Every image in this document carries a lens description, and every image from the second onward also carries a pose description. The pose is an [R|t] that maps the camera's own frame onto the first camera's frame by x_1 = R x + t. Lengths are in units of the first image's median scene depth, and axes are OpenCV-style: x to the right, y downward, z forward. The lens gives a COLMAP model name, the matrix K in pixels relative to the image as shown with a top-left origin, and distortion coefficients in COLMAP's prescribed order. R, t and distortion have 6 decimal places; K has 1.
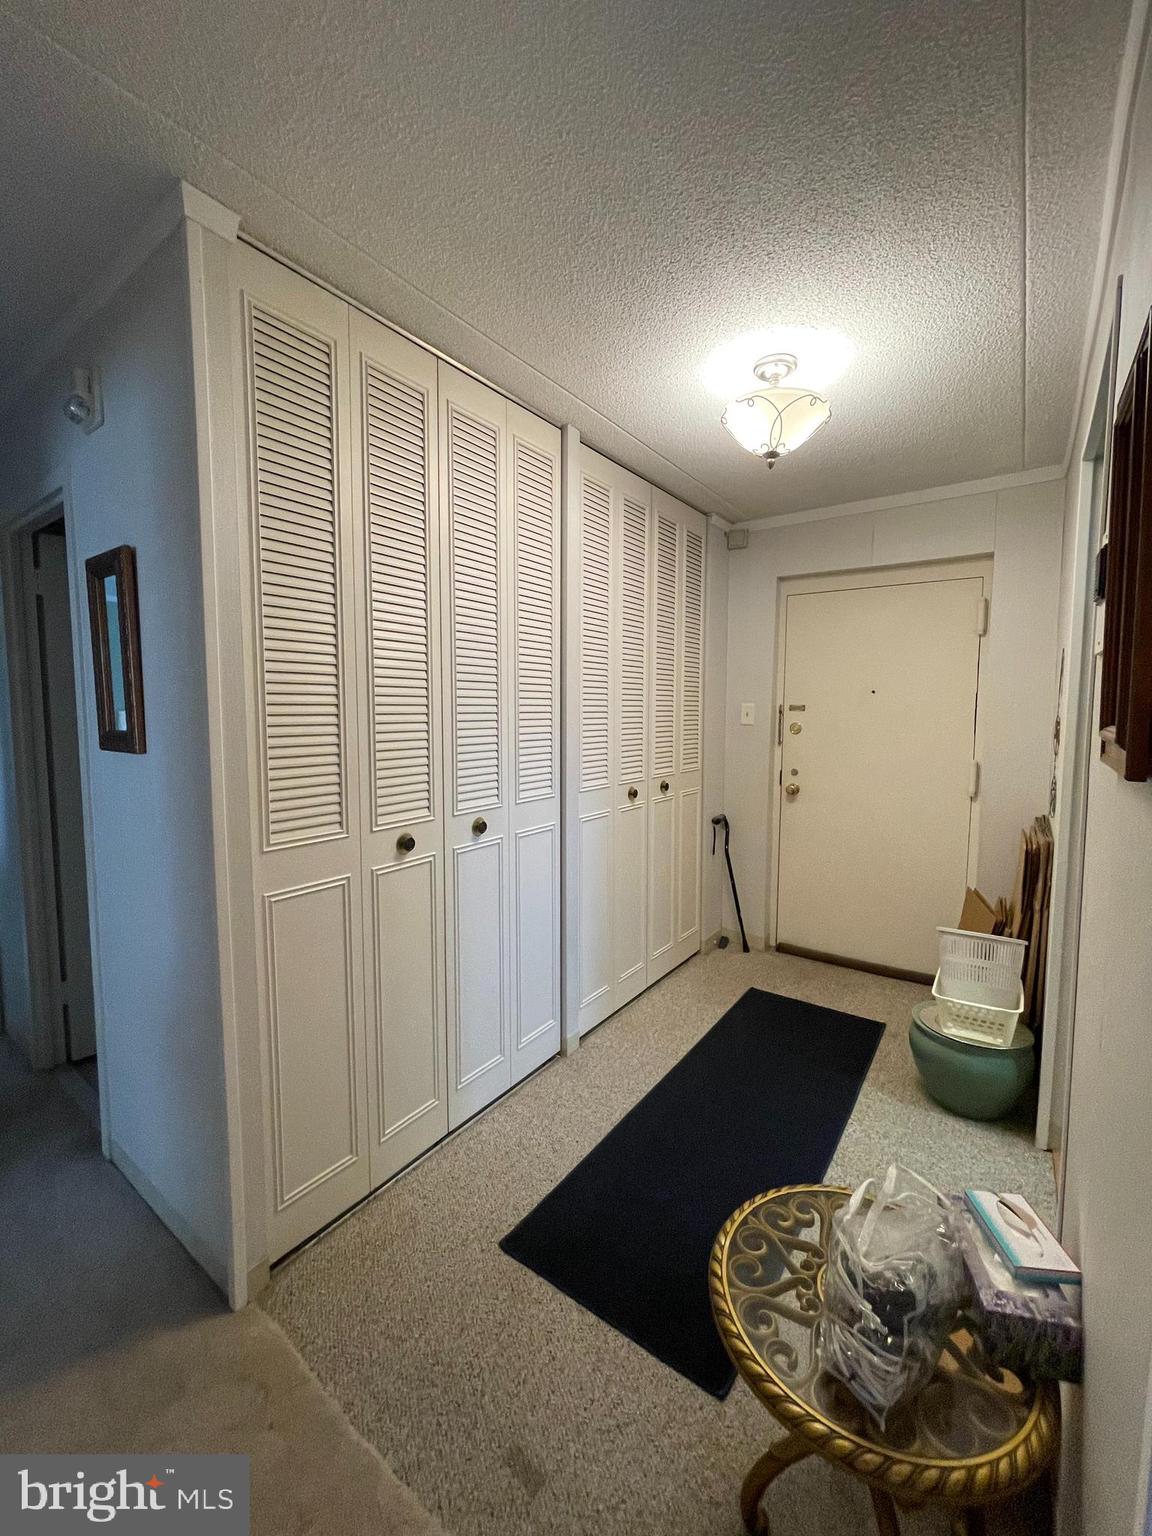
lens RADIAL K [[621.9, 0, 573.3], [0, 621.9, 757.5], [0, 0, 1]] dist [0.001177, 0.000837]
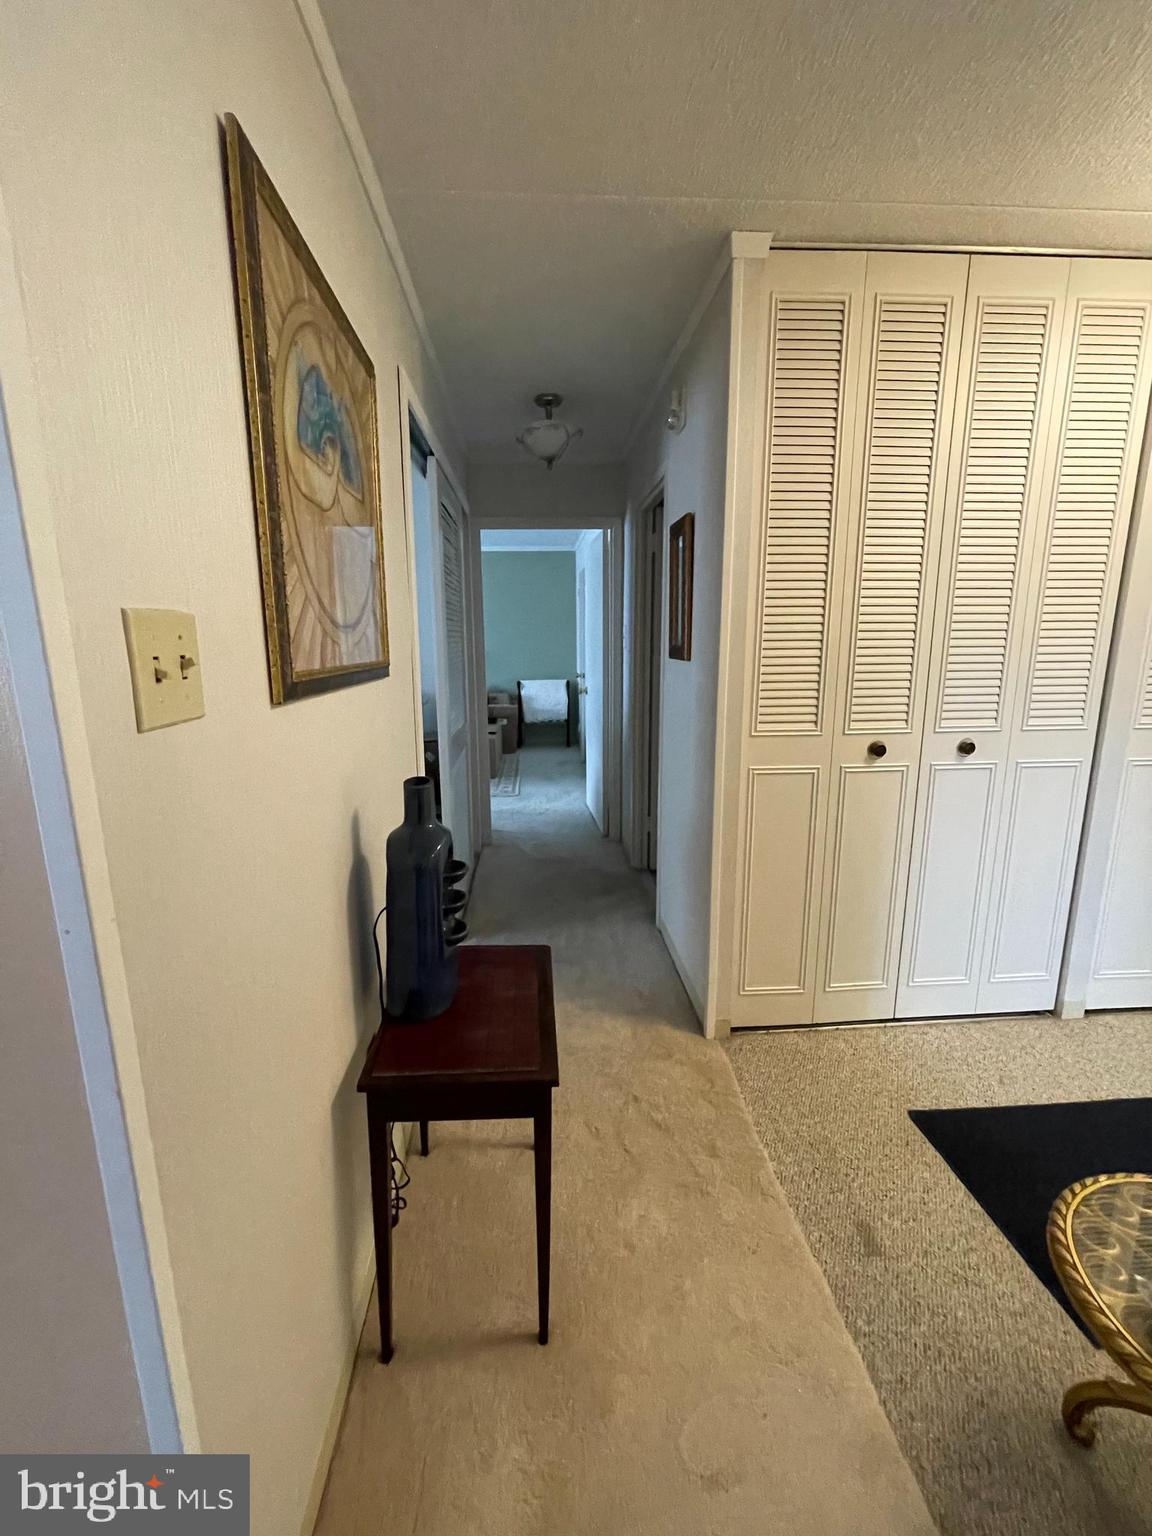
lens RADIAL K [[621.9, 0, 573.6], [0, 621.9, 761.7], [0, 0, 1]] dist [0.001177, 0.000837]
pose [[0.646917, 0.144633, -0.748719, 0.243650], [-0.051497, 0.987893, 0.146341, 0.027461], [0.760820, -0.056114, 0.646533, -0.150960]]
